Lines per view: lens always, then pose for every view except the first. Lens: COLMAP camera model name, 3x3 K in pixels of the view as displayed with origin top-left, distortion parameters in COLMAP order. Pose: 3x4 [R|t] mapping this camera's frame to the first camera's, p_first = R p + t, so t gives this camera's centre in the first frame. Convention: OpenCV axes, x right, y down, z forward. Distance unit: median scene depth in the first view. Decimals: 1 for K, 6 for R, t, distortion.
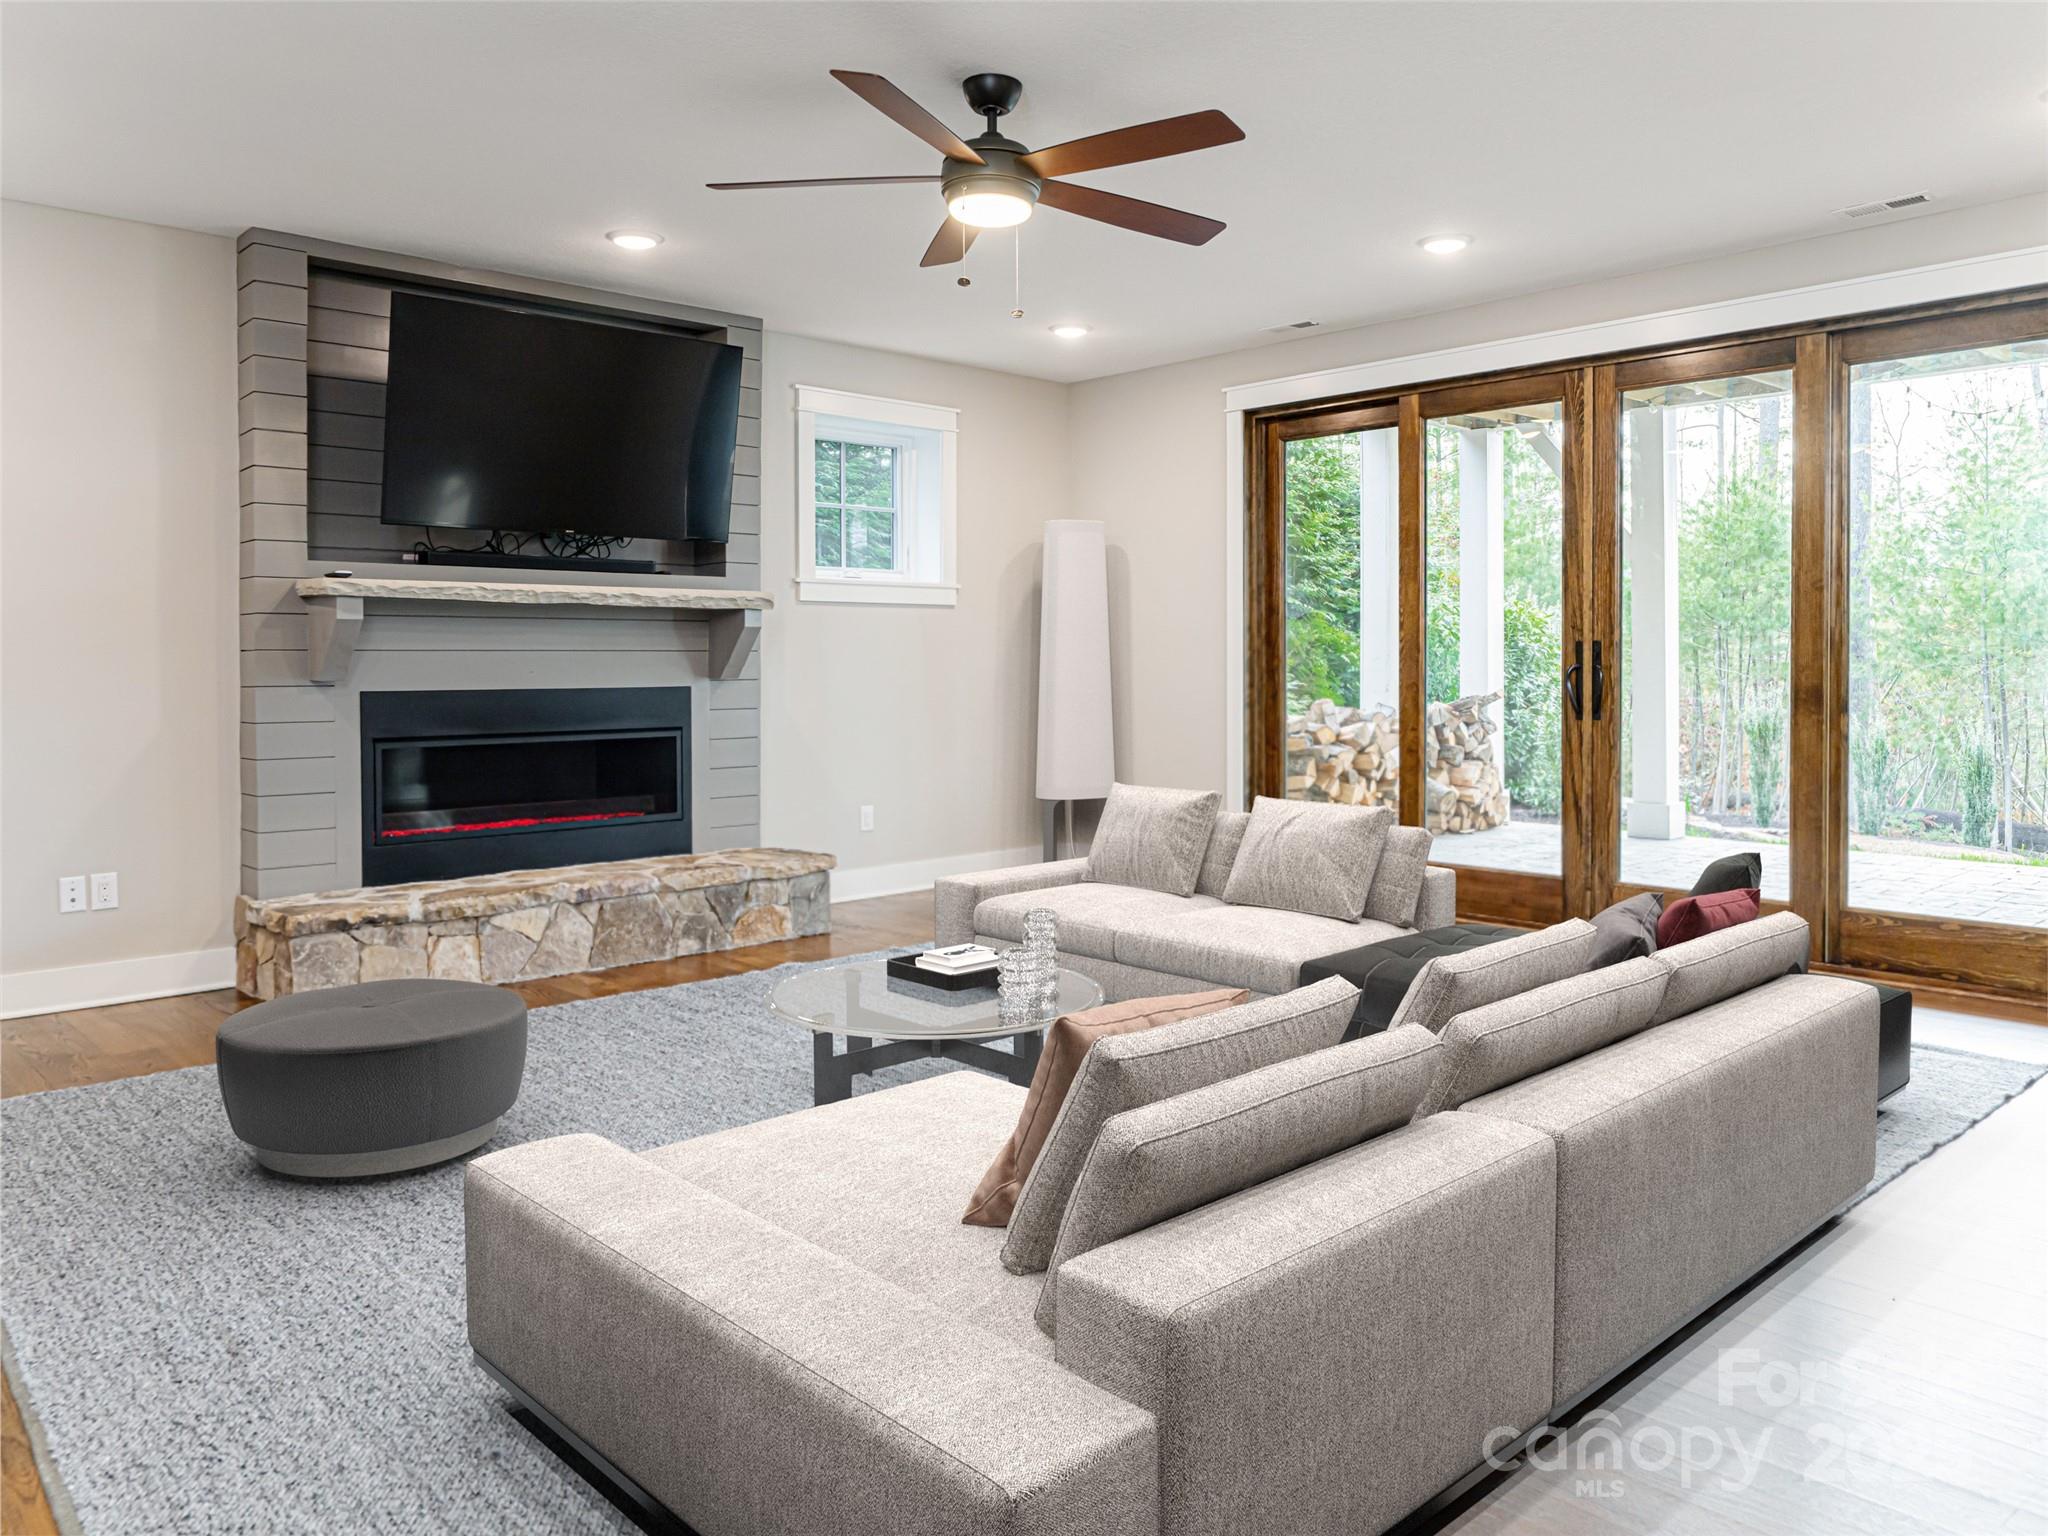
lens RADIAL K [[1442.3, 0, 1035.9], [0, 1442.3, 743.3], [0, 0, 1]] dist [-0.004193, 0.000944]
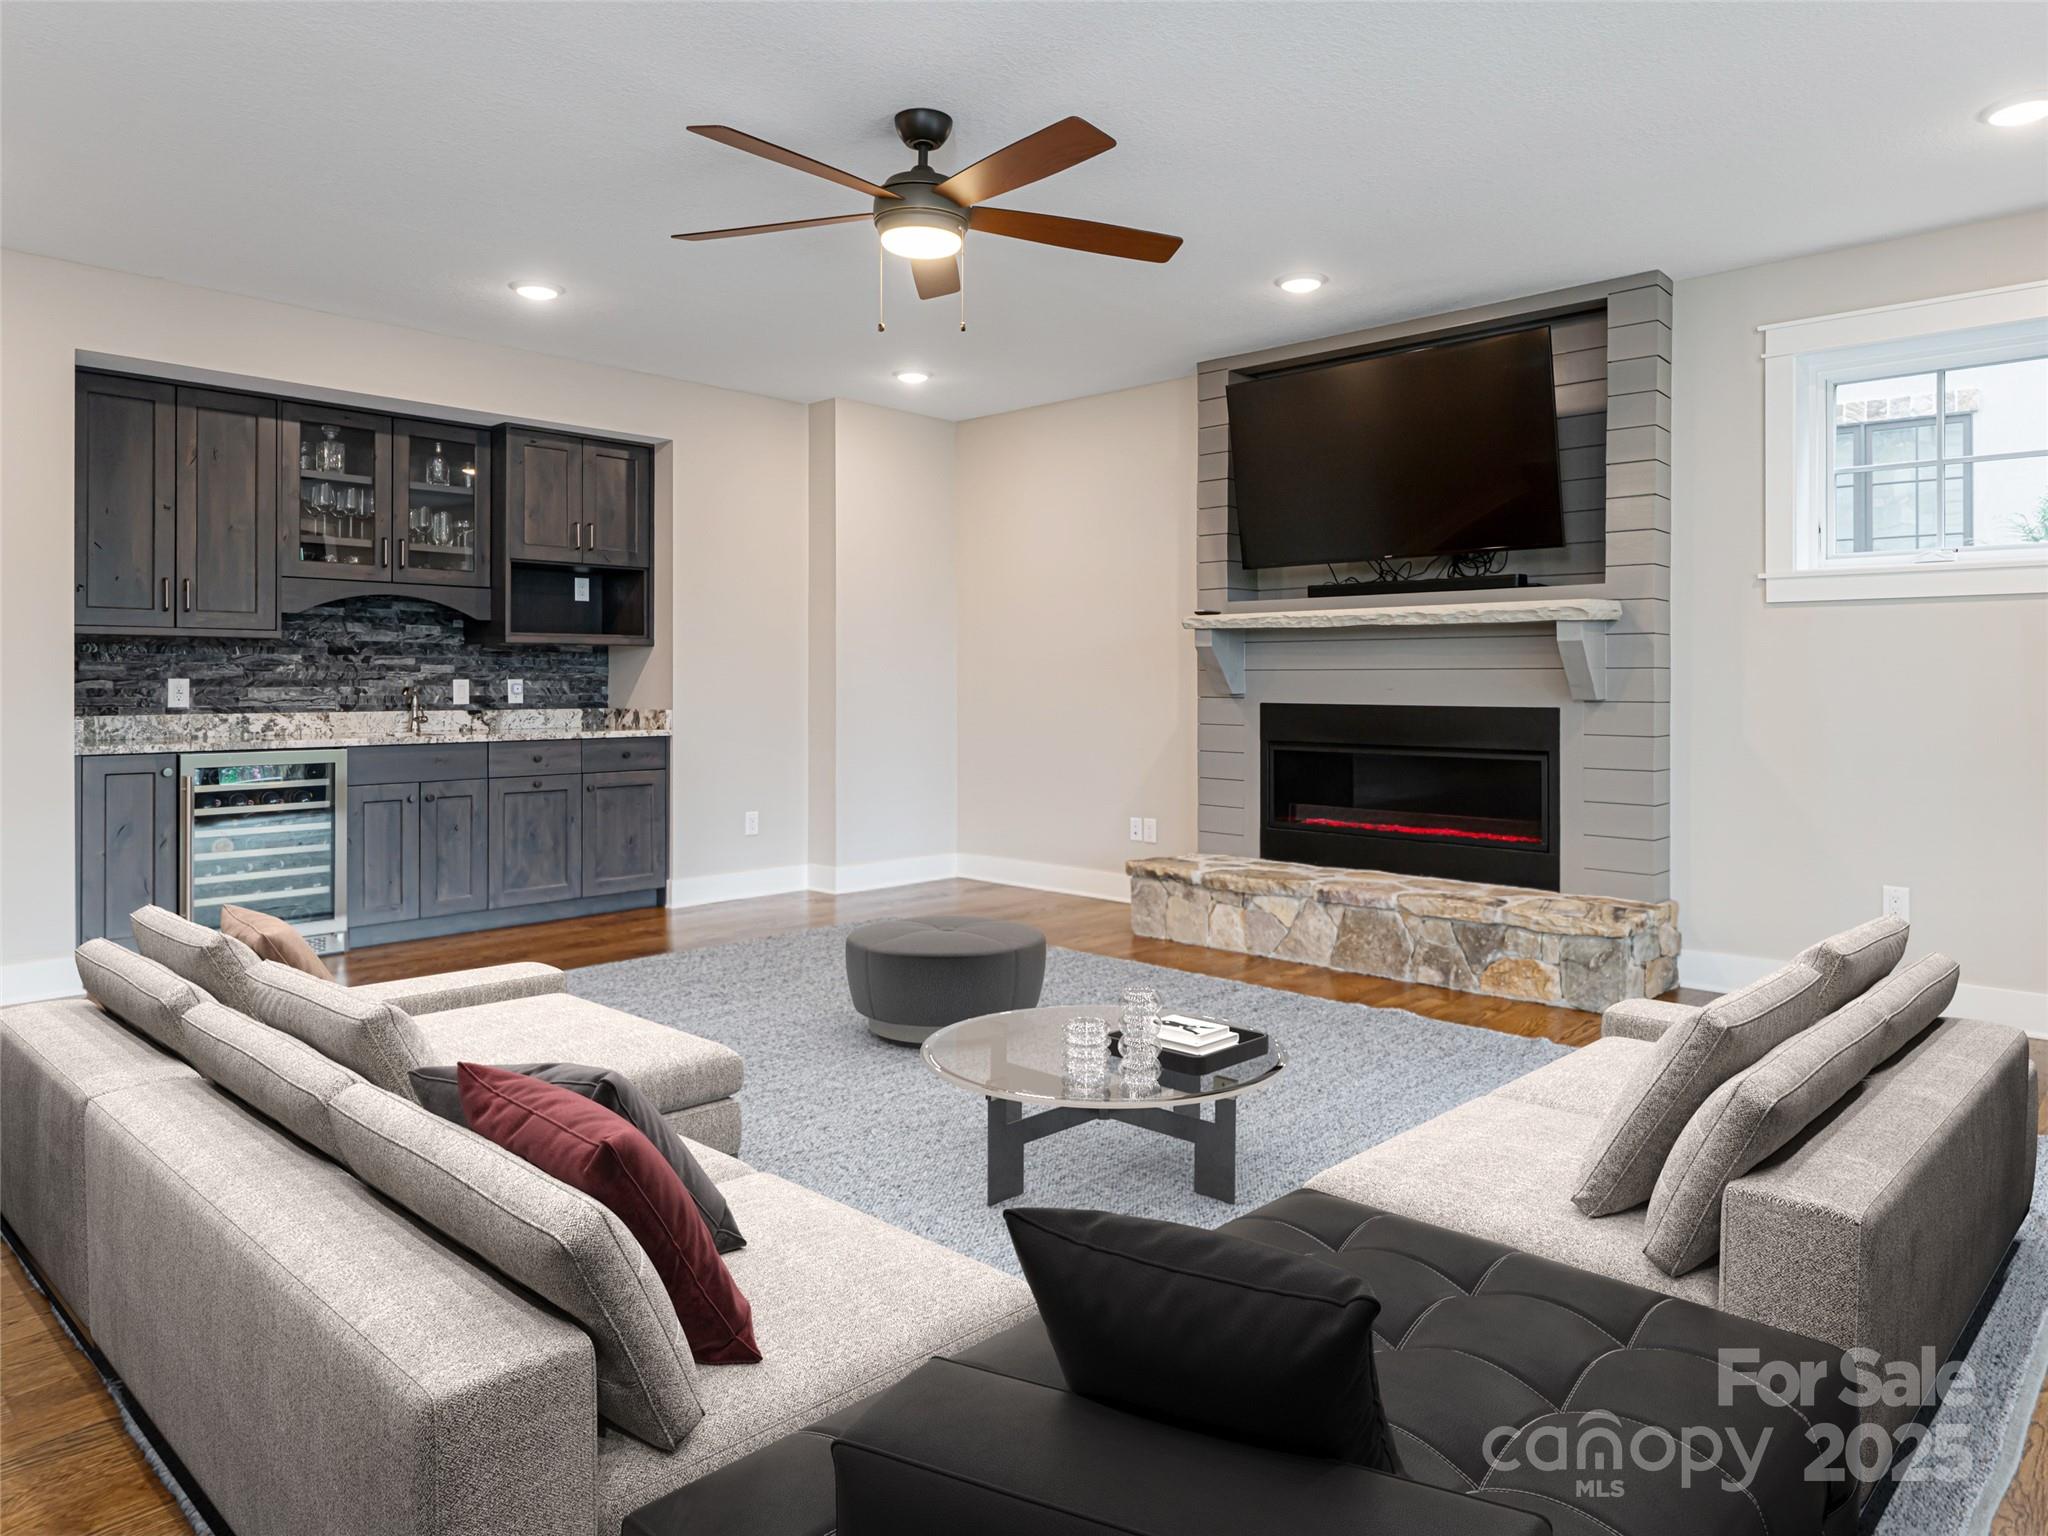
lens RADIAL K [[1260.0, 0, 1030.9], [0, 1260.0, 748.9], [0, 0, 1]] dist [0.008784, 0.001208]
pose [[0.101171, 0.057925, -0.993181, 0.582839], [-0.060569, 0.996810, 0.051967, -0.039512], [0.993024, 0.054899, 0.104356, 0.663606]]
